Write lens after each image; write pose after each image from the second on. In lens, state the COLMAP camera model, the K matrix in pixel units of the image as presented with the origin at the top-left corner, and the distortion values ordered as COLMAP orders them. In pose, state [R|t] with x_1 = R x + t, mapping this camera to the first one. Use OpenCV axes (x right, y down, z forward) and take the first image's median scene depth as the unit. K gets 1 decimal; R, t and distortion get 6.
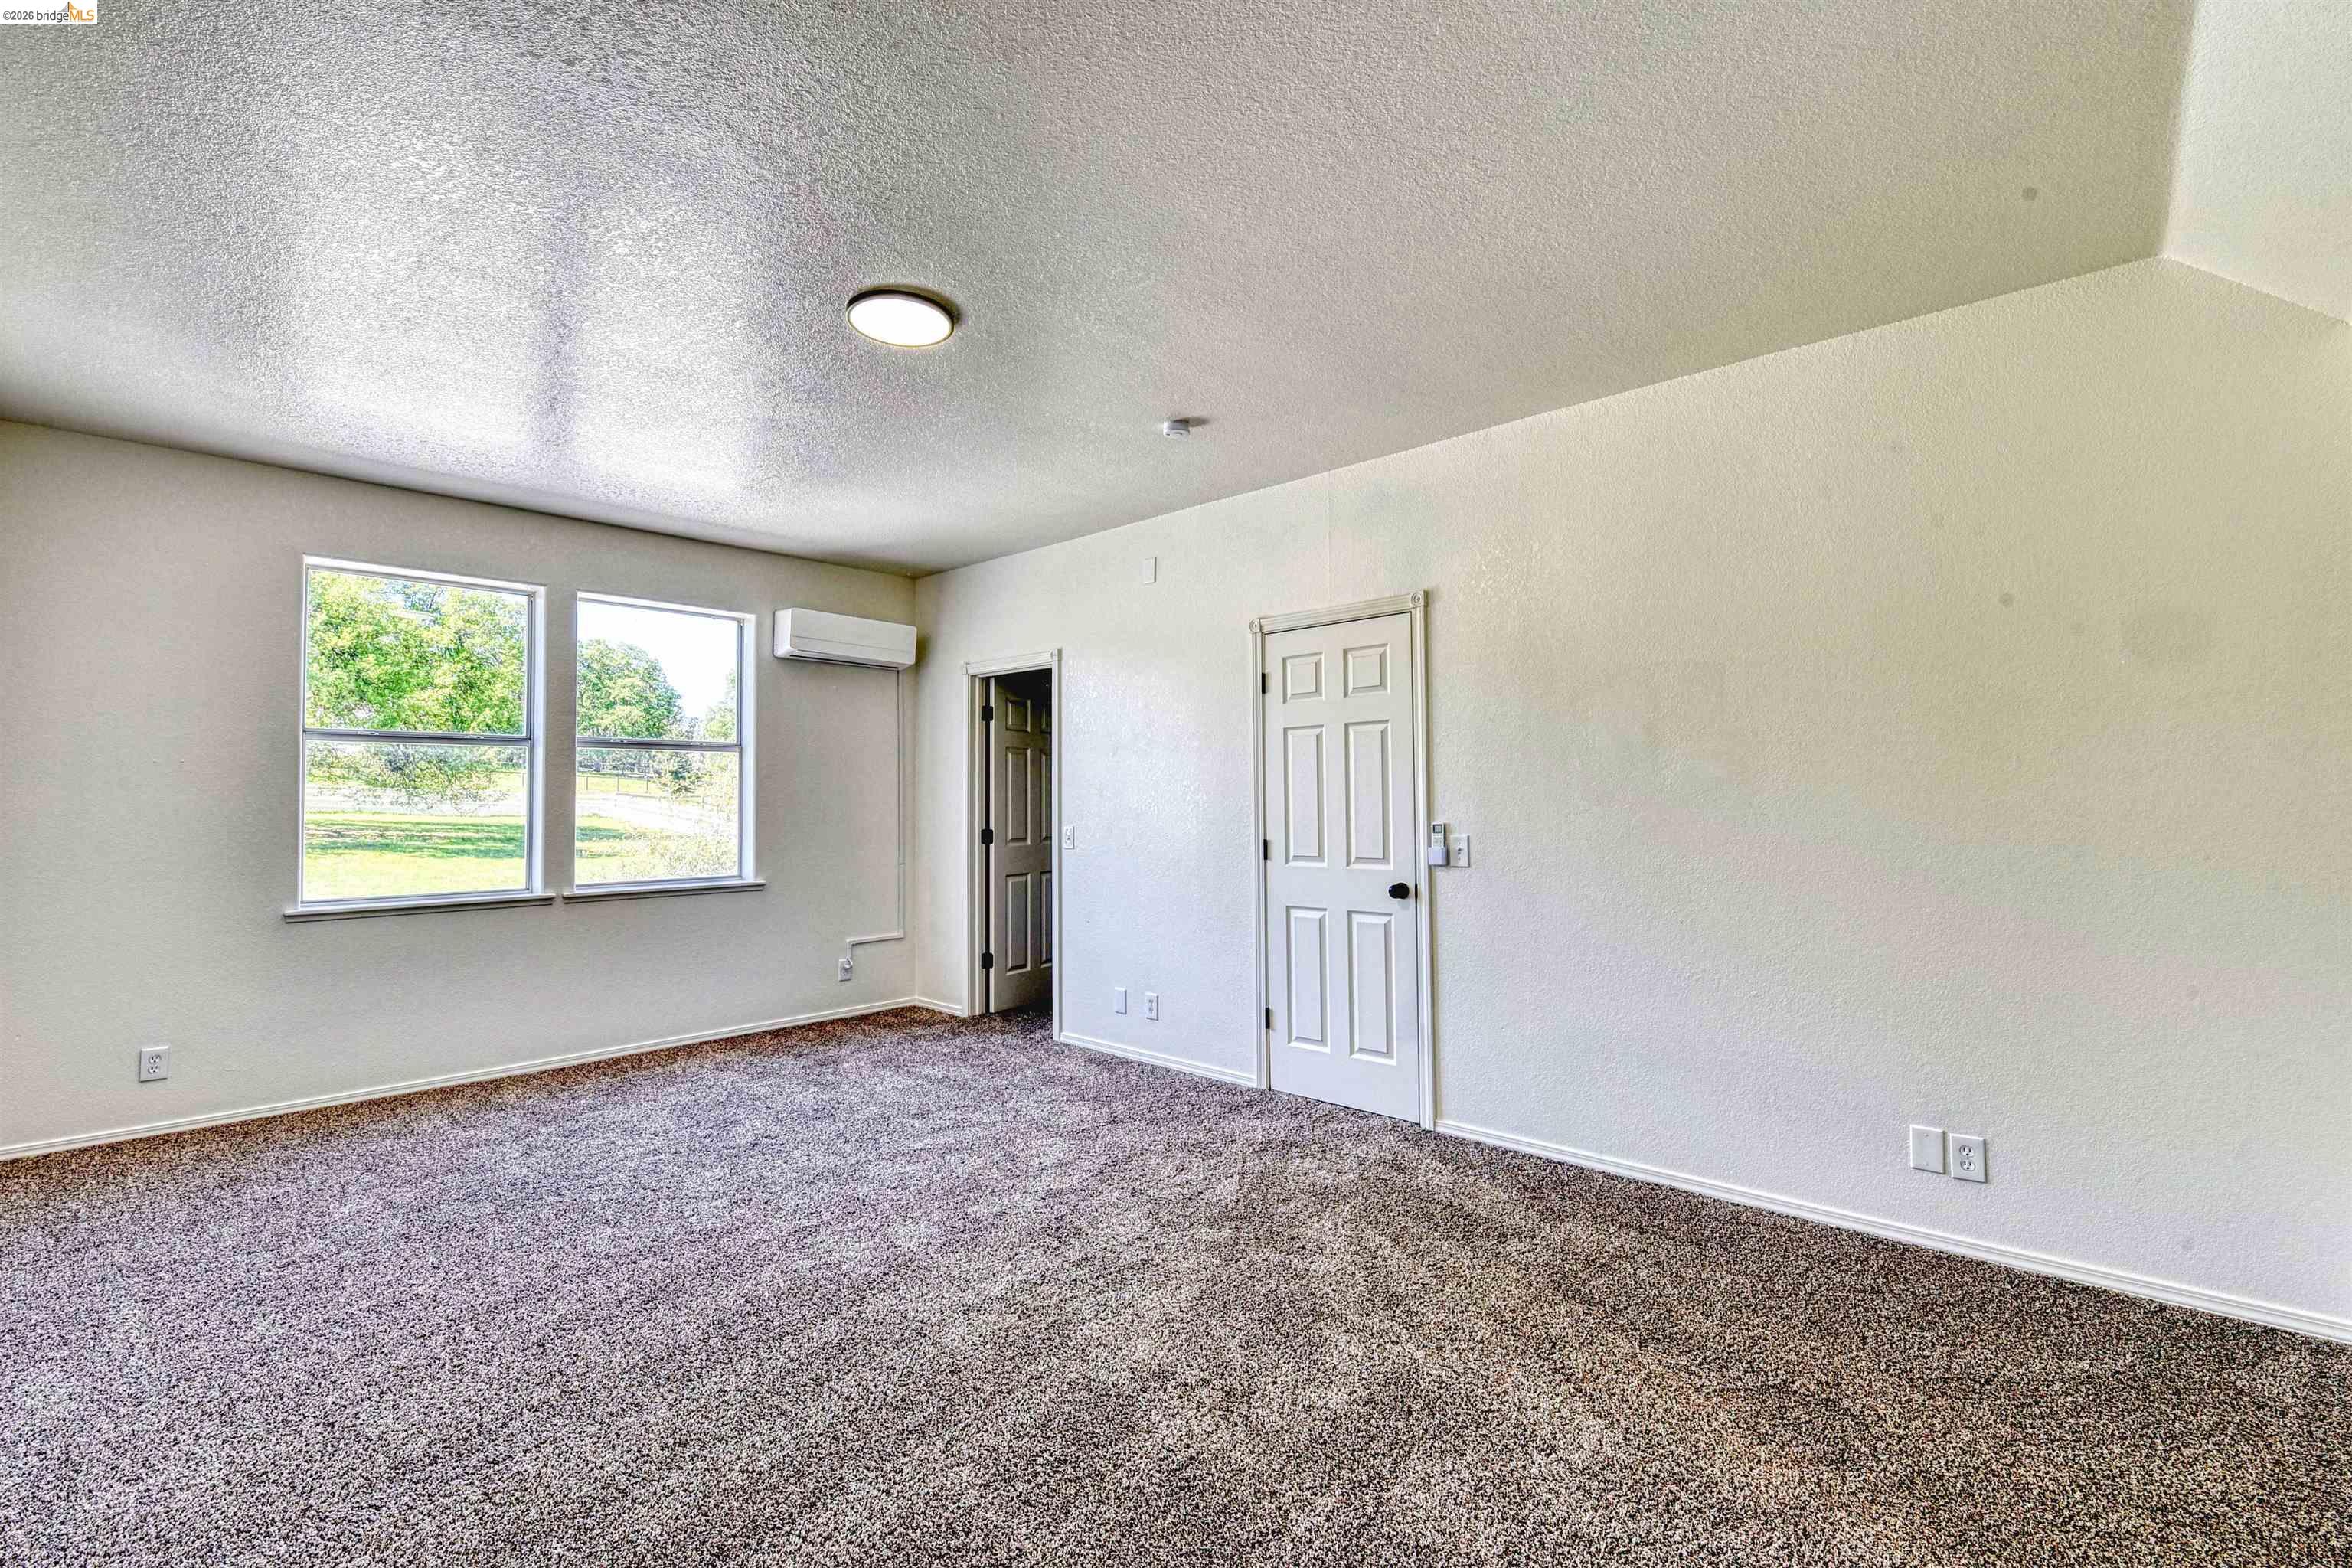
lens RADIAL K [[1021.2, 0, 1176.0], [0, 1021.2, 784.0], [0, 0, 1]] dist [-0.000903, -0.000109]
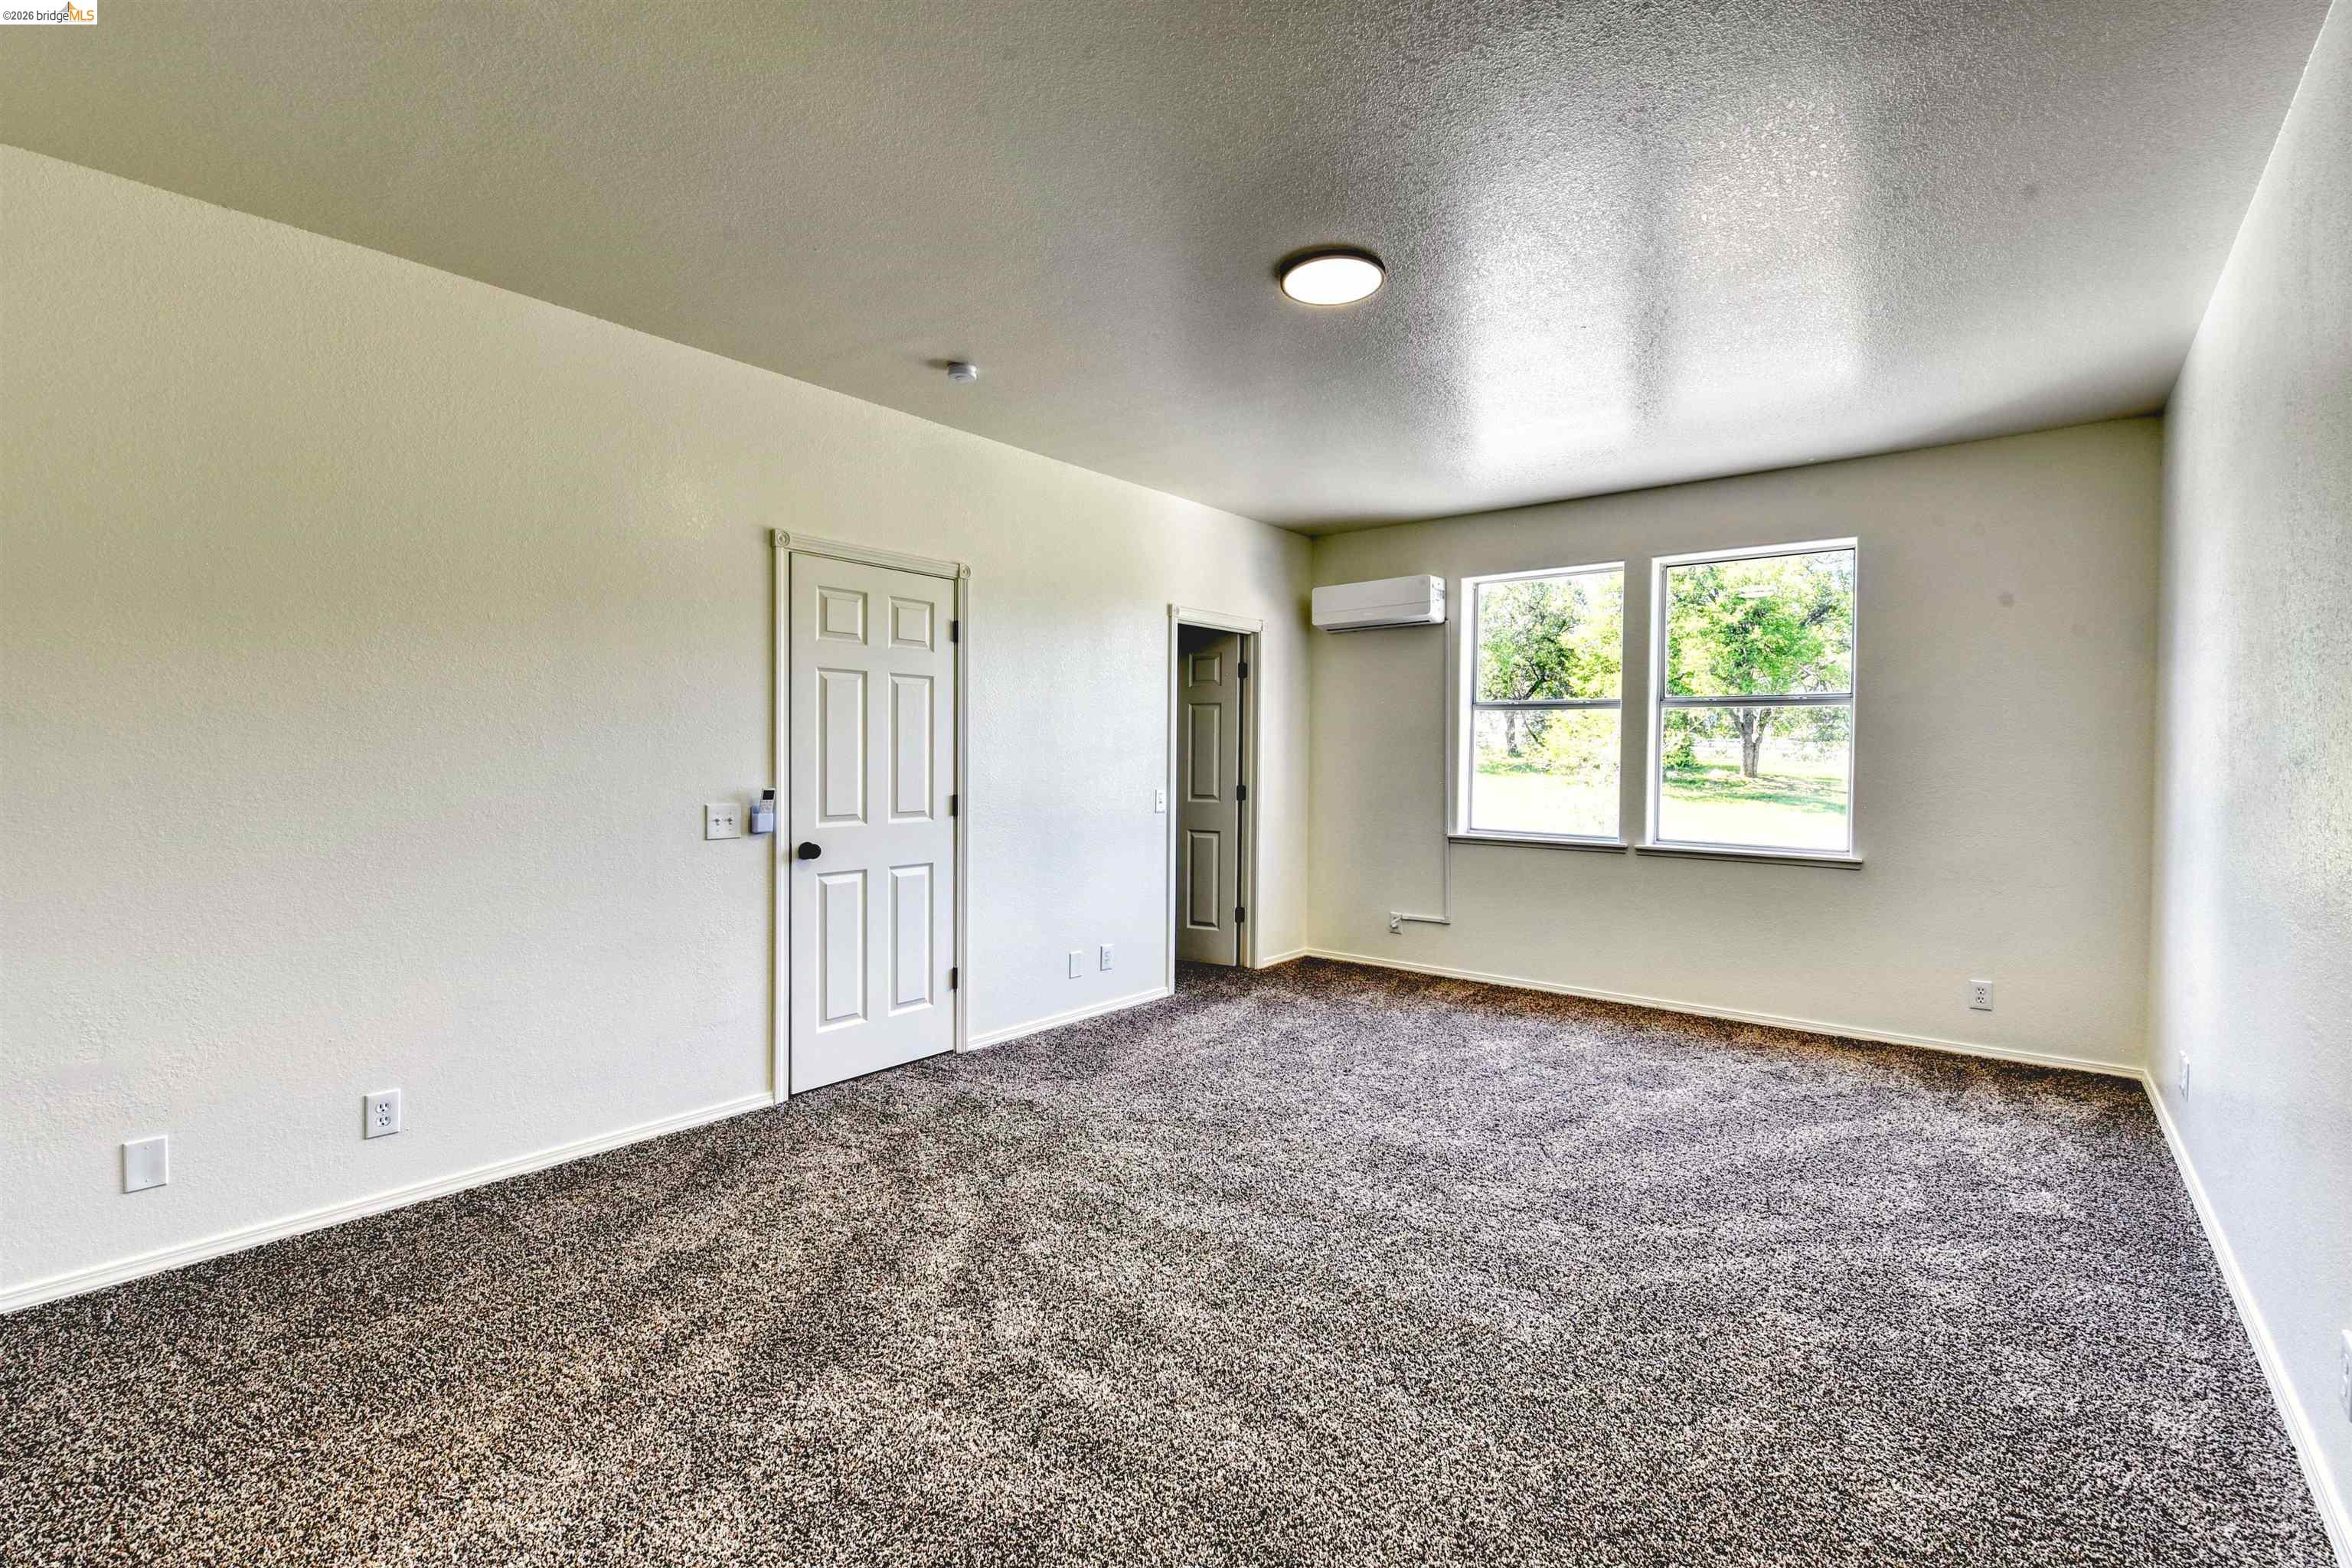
lens RADIAL K [[1021.2, 0, 1176.0], [0, 1021.2, 784.0], [0, 0, 1]] dist [-0.000903, -0.000109]
pose [[0.056883, 0.039202, -0.997611, 0.161784], [0.009417, 0.999163, 0.039800, -0.001424], [0.998336, -0.011658, 0.056466, 0.170059]]
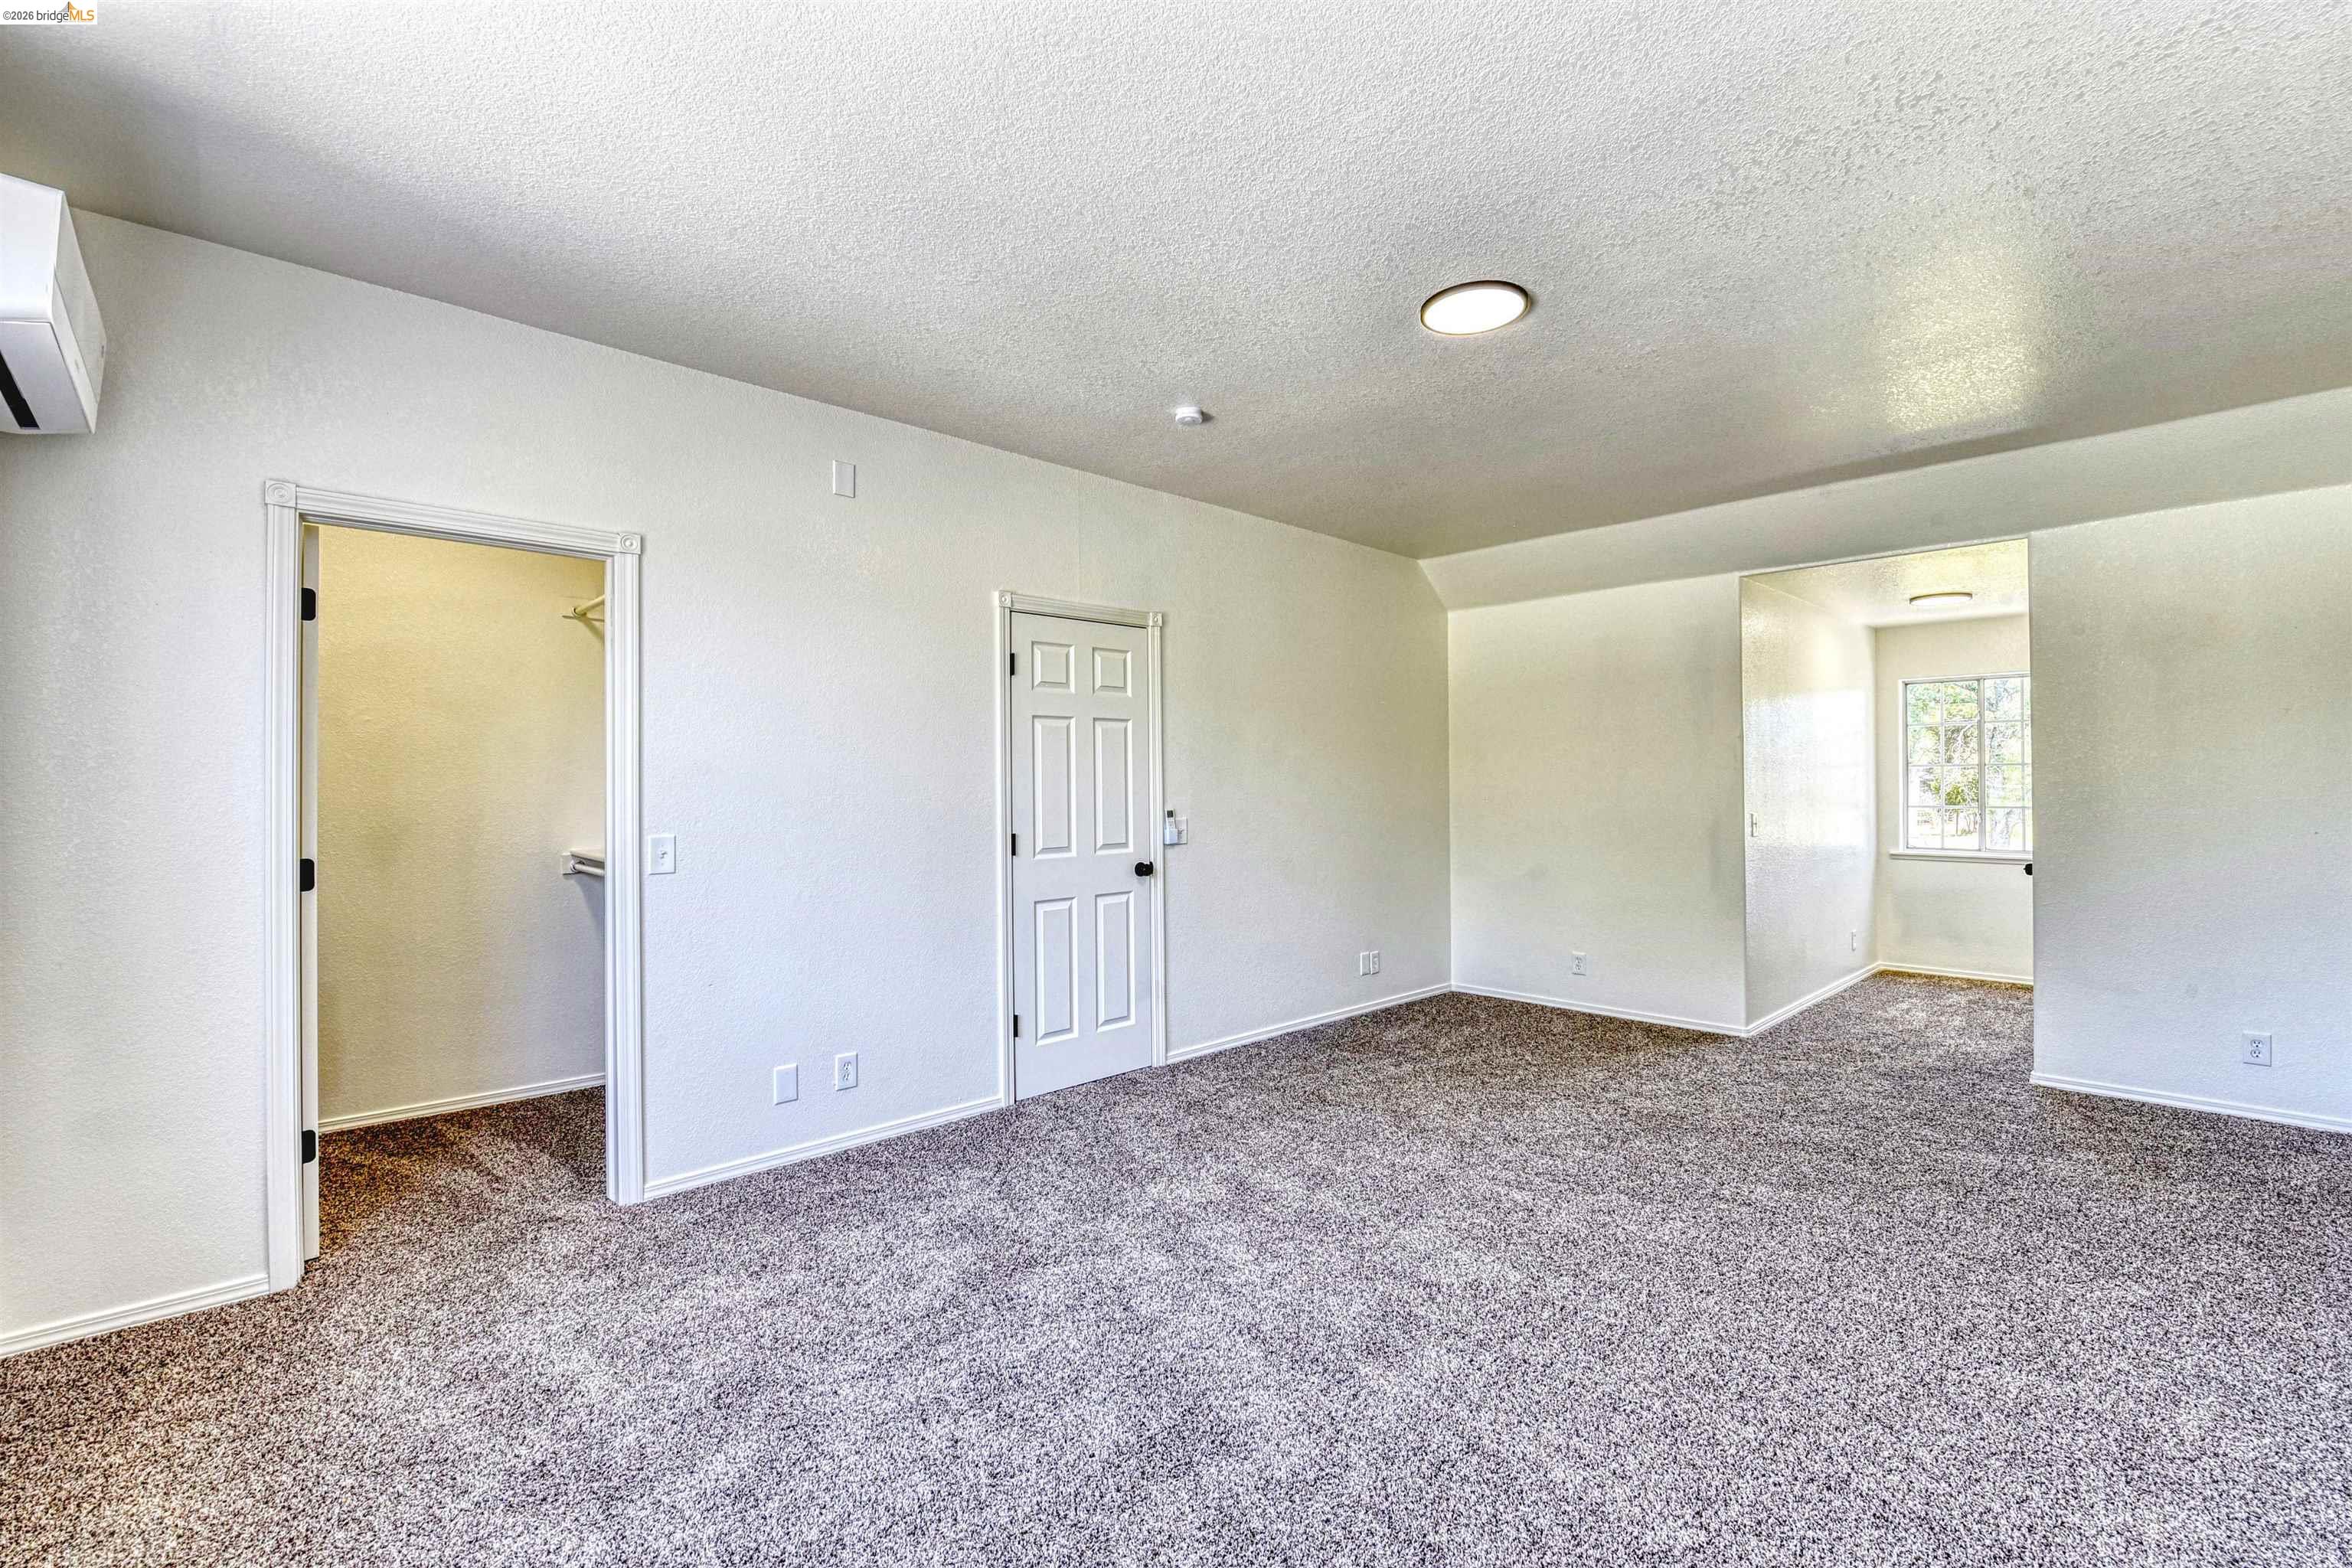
lens RADIAL K [[1021.2, 0, 1176.0], [0, 1021.2, 784.0], [0, 0, 1]] dist [-0.000903, -0.000109]
pose [[0.072422, 0.004232, 0.997365, -1.149134], [-0.011492, 0.999928, -0.003408, 0.015043], [-0.997308, -0.011215, 0.072465, 1.096187]]
